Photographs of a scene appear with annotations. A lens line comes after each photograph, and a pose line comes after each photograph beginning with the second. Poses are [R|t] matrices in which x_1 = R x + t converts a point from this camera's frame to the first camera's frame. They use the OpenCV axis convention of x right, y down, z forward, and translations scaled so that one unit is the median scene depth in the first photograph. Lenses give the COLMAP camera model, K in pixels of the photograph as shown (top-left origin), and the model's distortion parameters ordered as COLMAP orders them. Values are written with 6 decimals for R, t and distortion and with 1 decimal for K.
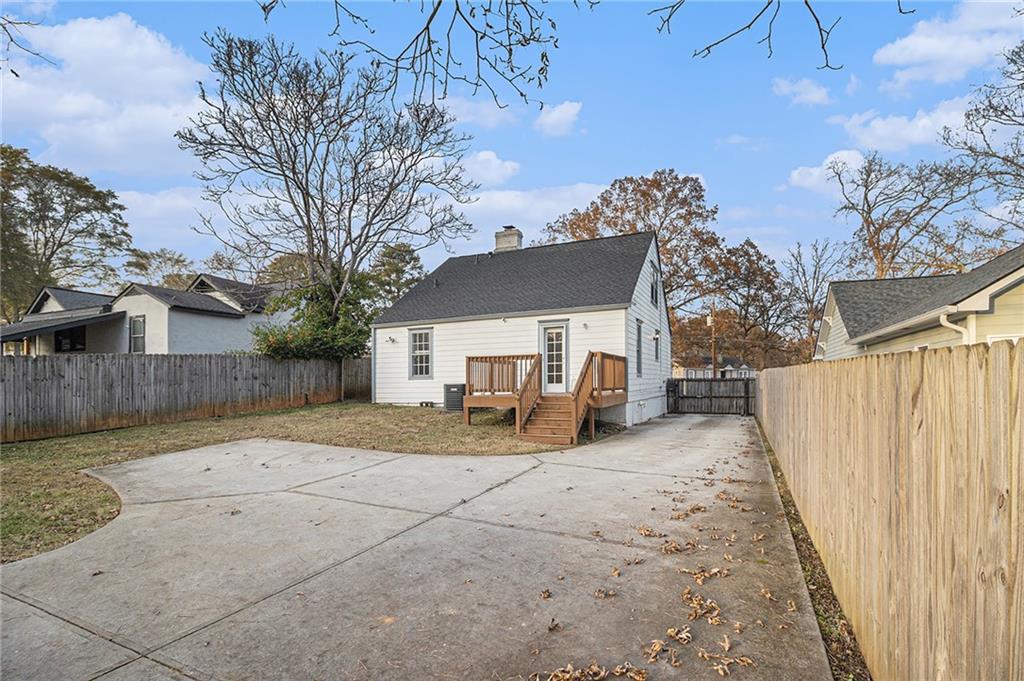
lens RADIAL K [[487.8, 0, 549.2], [0, 487.8, 359.8], [0, 0, 1]] dist [-0.009593, -0.000383]
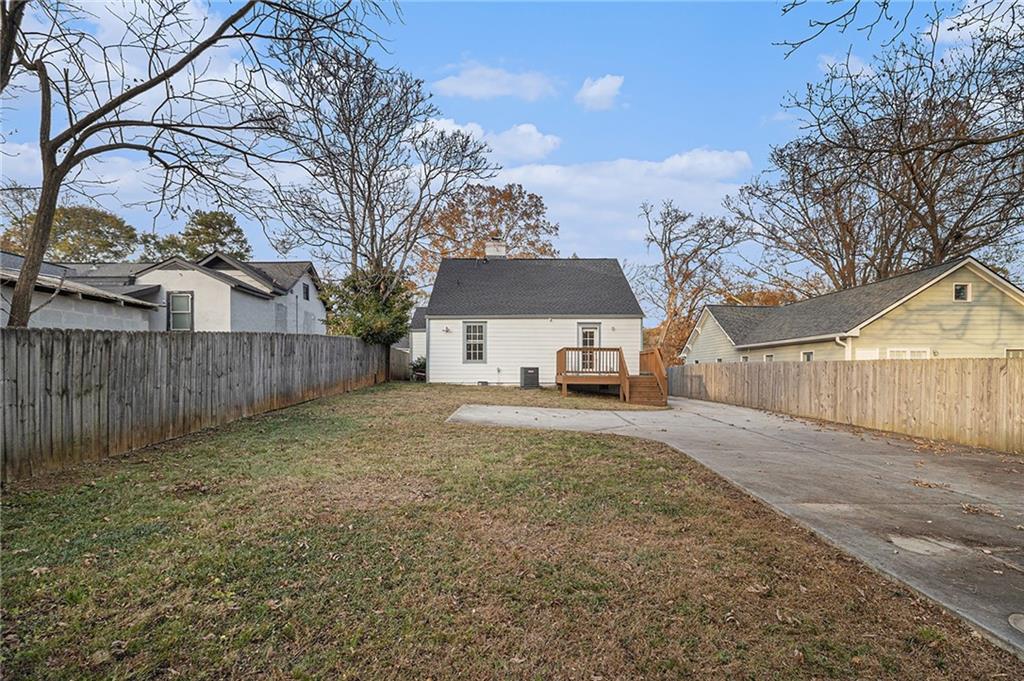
lens RADIAL K [[488.5, 0, 516.3], [0, 488.5, 361.8], [0, 0, 1]] dist [-0.016877, -0.001331]
pose [[0.914035, 0.022939, 0.404986, -0.659497], [-0.032821, 0.999309, 0.017473, 0.011128], [-0.404305, -0.029263, 0.914156, -0.163960]]
